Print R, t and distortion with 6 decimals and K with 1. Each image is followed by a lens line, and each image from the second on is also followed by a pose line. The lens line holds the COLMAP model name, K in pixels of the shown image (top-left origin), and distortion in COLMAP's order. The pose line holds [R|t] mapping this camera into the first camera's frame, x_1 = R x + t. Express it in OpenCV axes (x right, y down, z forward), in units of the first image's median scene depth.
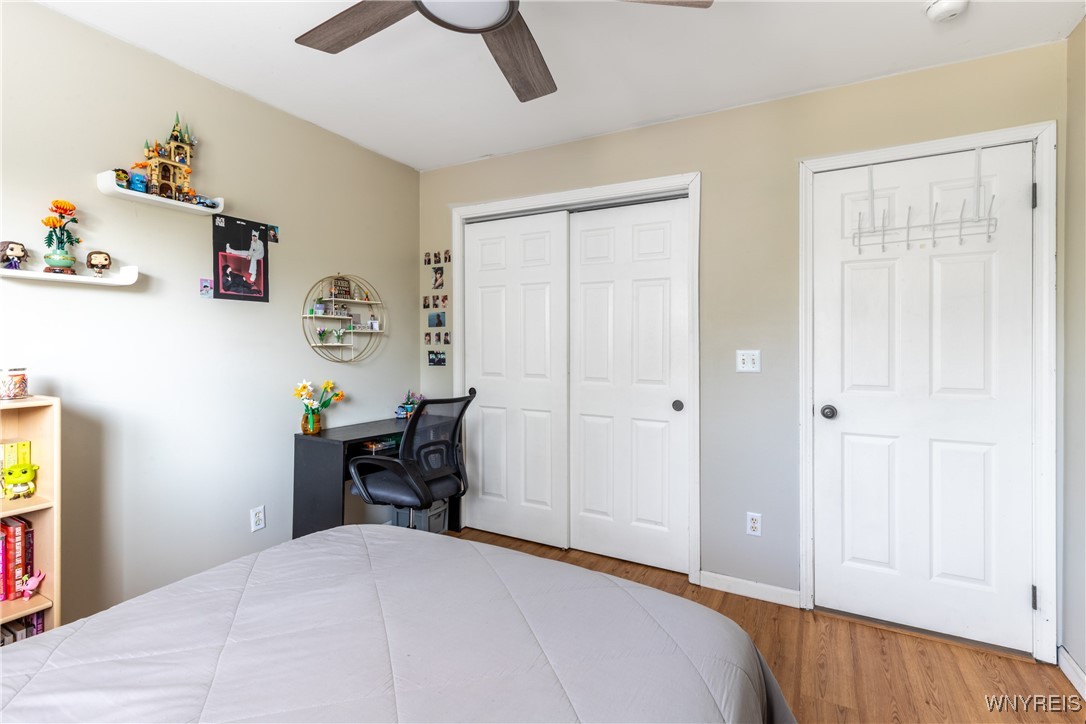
lens RADIAL K [[488.8, 0, 553.5], [0, 488.8, 355.7], [0, 0, 1]] dist [0.005069, -0.001085]
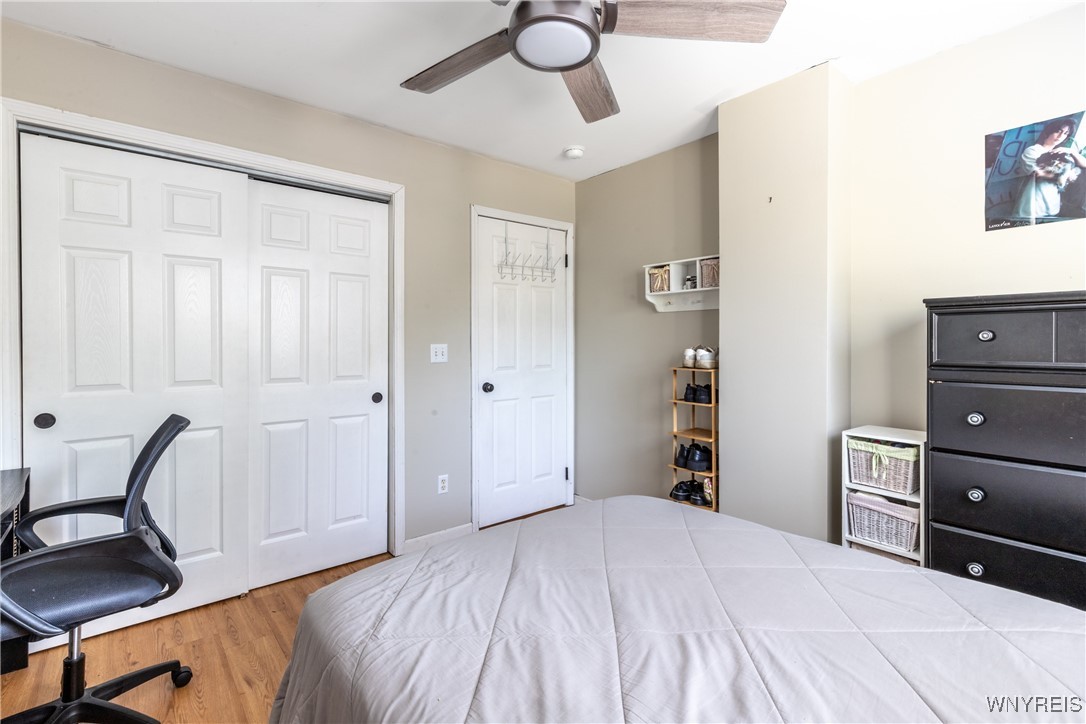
lens RADIAL K [[488.8, 0, 547.1], [0, 488.8, 353.6], [0, 0, 1]] dist [0.005069, -0.001085]
pose [[0.385255, -0.029990, 0.922323, -0.670594], [0.018721, 0.999520, 0.024680, -0.014576], [-0.922620, 0.007759, 0.385632, 0.294453]]
